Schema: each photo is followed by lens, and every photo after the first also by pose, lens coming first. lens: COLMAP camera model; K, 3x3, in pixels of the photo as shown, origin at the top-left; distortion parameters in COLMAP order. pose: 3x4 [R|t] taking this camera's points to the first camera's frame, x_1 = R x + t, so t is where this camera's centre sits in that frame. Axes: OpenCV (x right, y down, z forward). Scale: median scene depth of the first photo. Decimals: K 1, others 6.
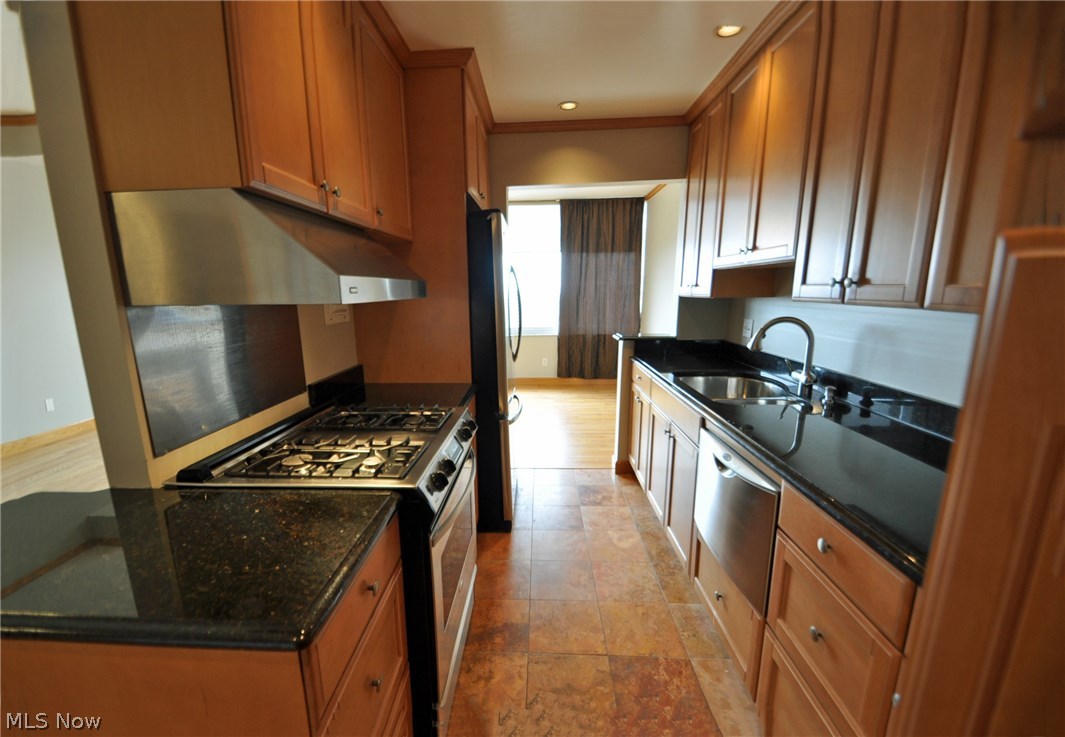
lens RADIAL K [[452.2, 0, 512.3], [0, 452.2, 385.7], [0, 0, 1]] dist [0.001784, -0.001784]
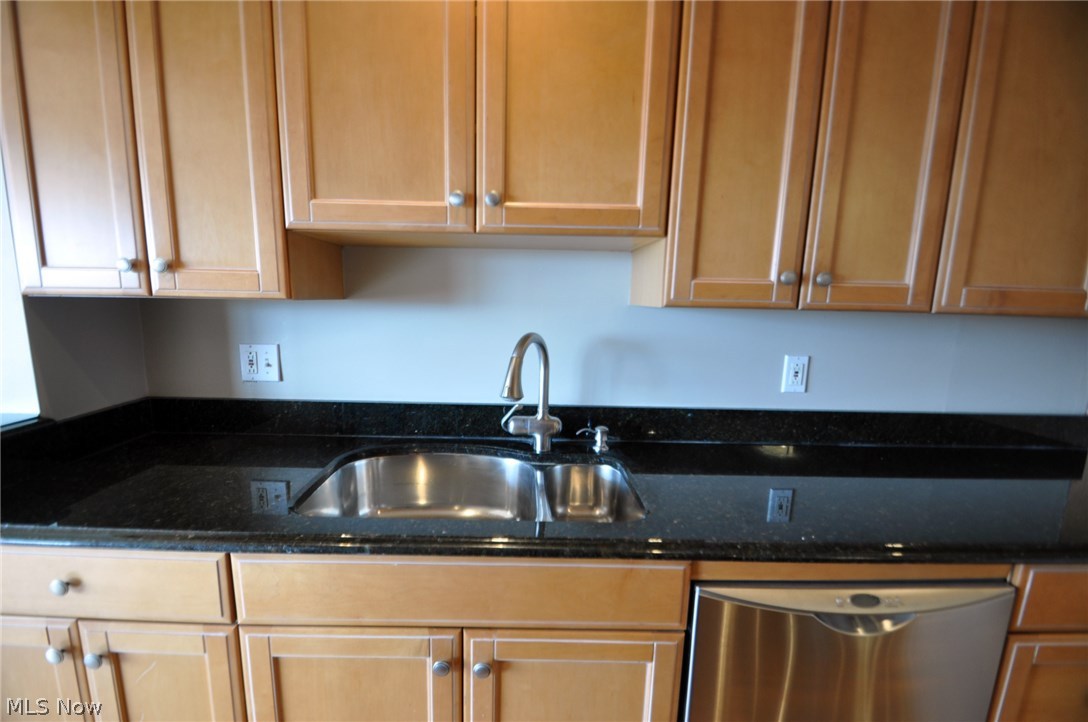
lens RADIAL K [[492.1, 0, 528.3], [0, 492.1, 383.8], [0, 0, 1]] dist [0.003554, 0.000129]
pose [[-0.052046, -0.185358, 0.981292, -0.026022], [0.190748, 0.962687, 0.191961, -0.215070], [-0.980258, 0.197170, -0.014747, 1.036456]]
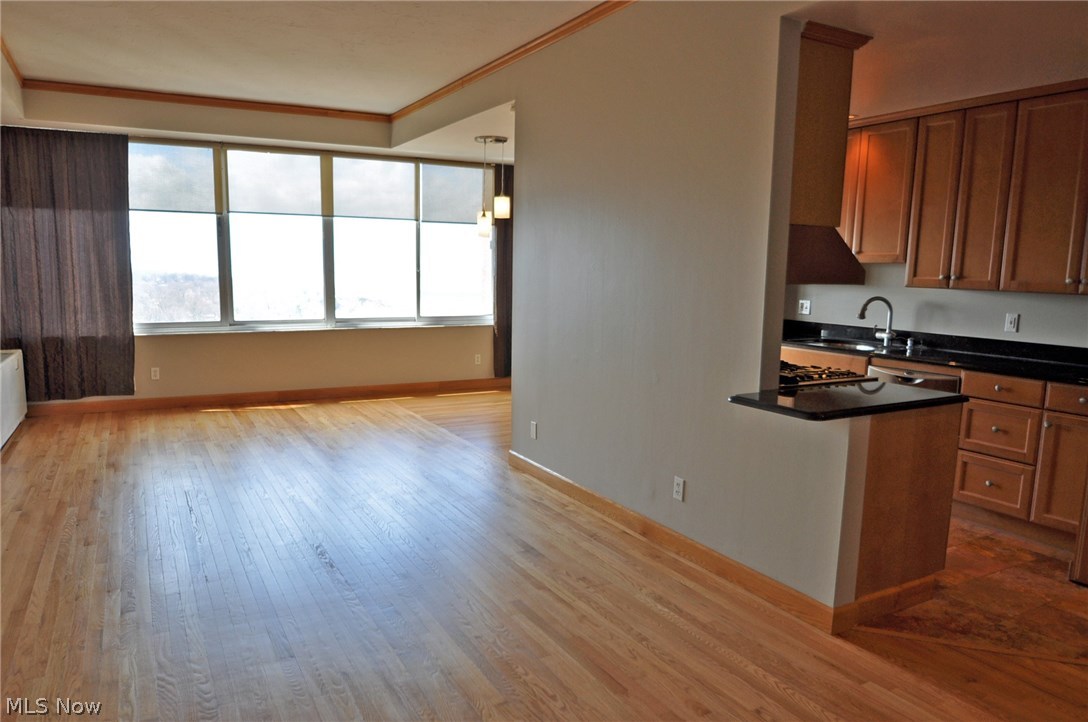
lens RADIAL K [[740.8, 0, 518.4], [0, 740.8, 385.8], [0, 0, 1]] dist [-0.032524, -0.003270]
pose [[0.858661, -0.058299, 0.509217, -1.791215], [0.083843, 0.996104, -0.027337, 0.120522], [-0.505639, 0.066168, 0.860204, -0.537978]]
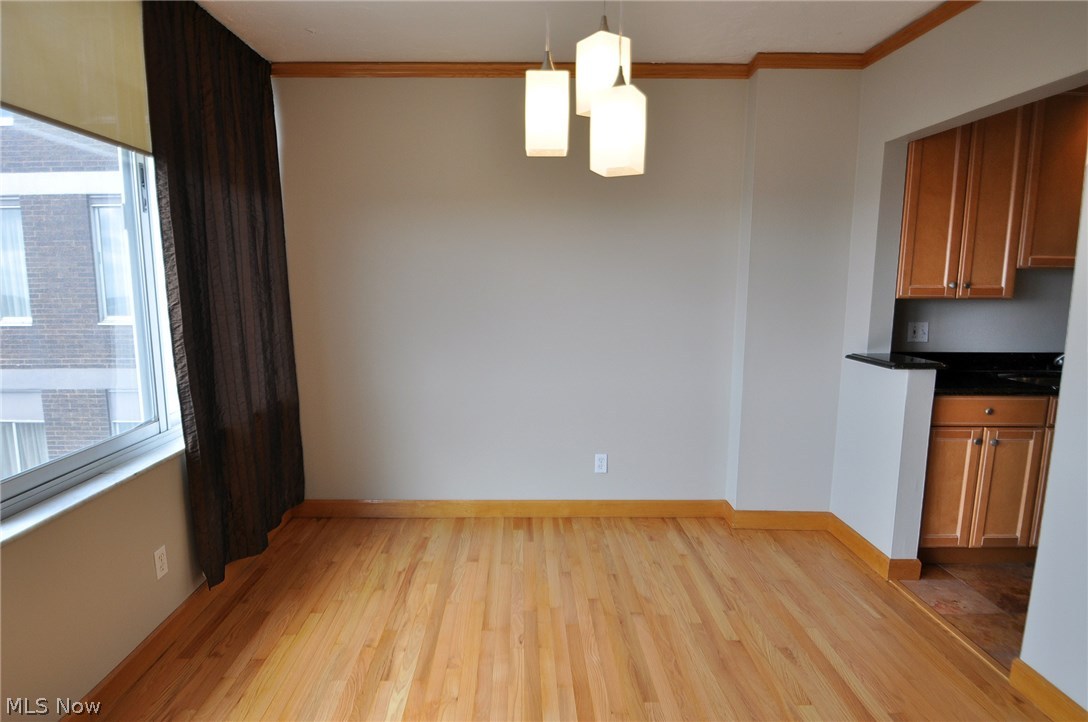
lens RADIAL K [[634.3, 0, 526.3], [0, 634.3, 378.3], [0, 0, 1]] dist [-0.020662, -0.000824]
pose [[-0.066000, -0.143503, 0.987447, -0.967893], [0.206086, 0.966307, 0.154205, -0.558006], [-0.976306, 0.213676, -0.034202, 2.595947]]
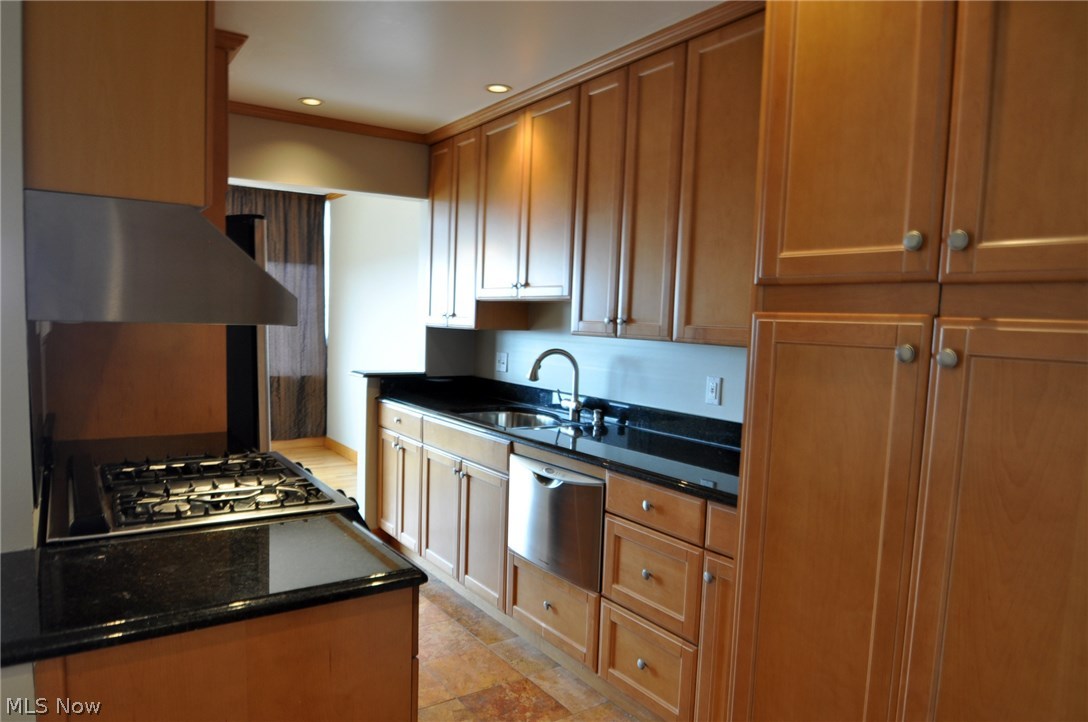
lens RADIAL K [[706.1, 0, 522.6], [0, 706.1, 386.9], [0, 0, 1]] dist [-0.040187, 0.000429]
pose [[0.798410, -0.020373, 0.601769, -0.484128], [0.084497, 0.993328, -0.078479, 0.064714], [-0.596155, 0.113506, 0.794805, -0.287746]]
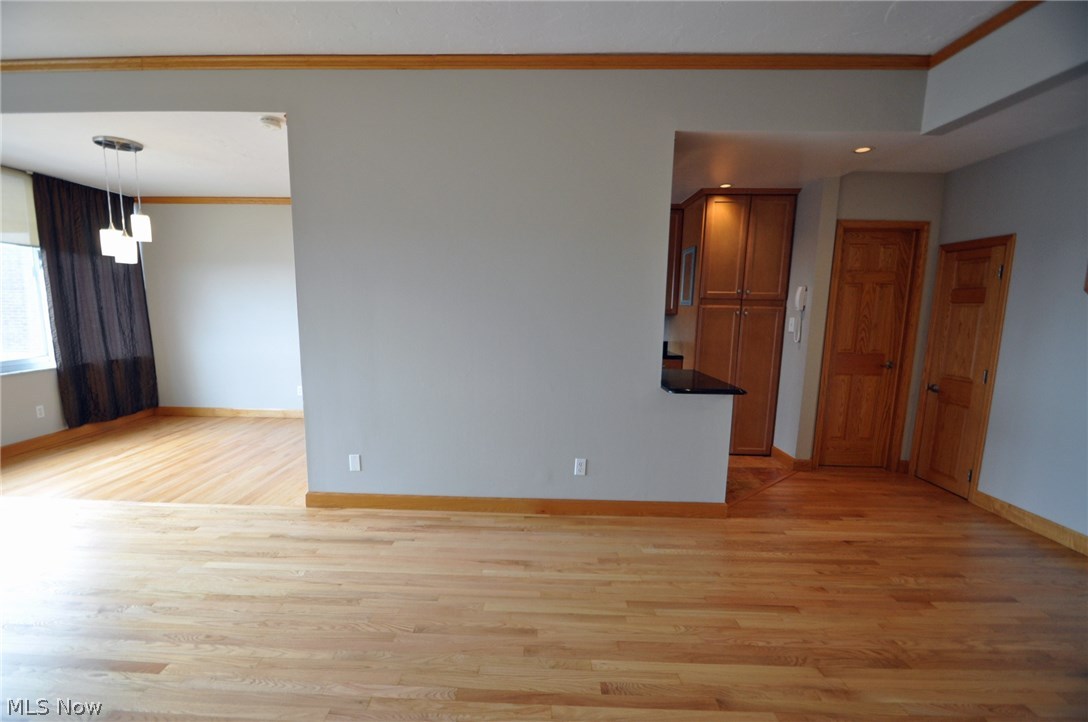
lens RADIAL K [[478.5, 0, 521.4], [0, 478.5, 381.9], [0, 0, 1]] dist [0.002218, -0.004617]
pose [[-0.020900, -0.141933, 0.989656, -2.057948], [0.195602, 0.970162, 0.143268, -0.187261], [-0.980461, 0.196573, 0.007486, 1.018795]]
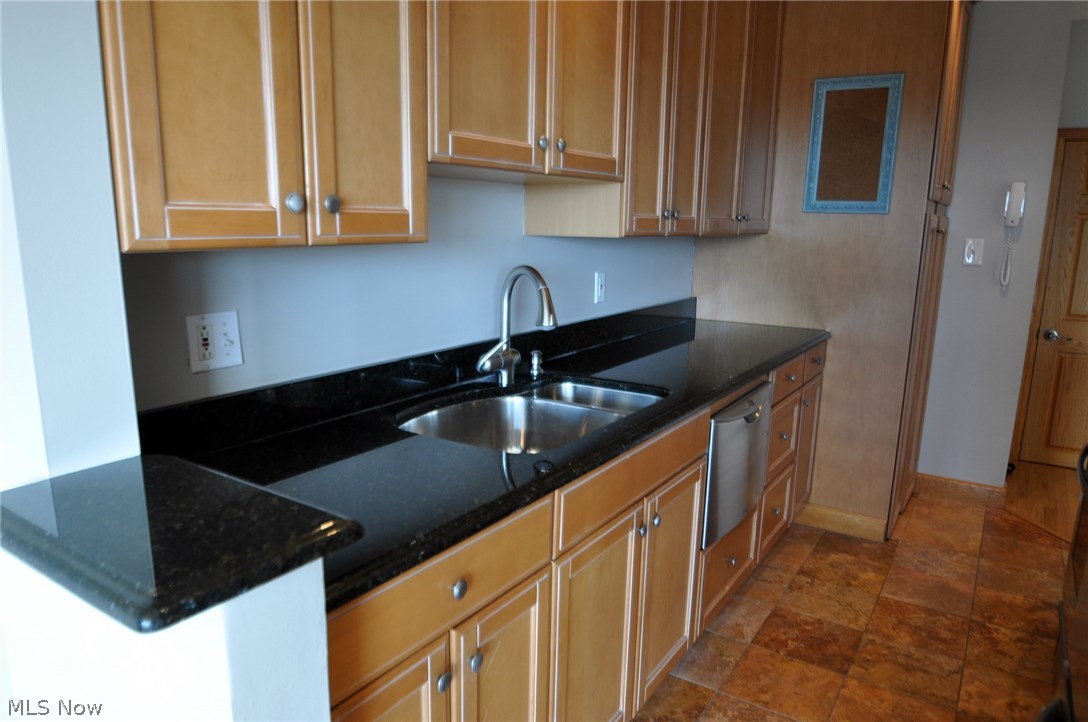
lens RADIAL K [[740.8, 0, 524.2], [0, 740.8, 376.6], [0, 0, 1]] dist [-0.032524, -0.003270]
pose [[-0.860843, -0.104860, 0.497949, 0.097935], [0.103119, 0.922290, 0.372488, -0.391166], [-0.498313, 0.372002, -0.783134, 1.859898]]
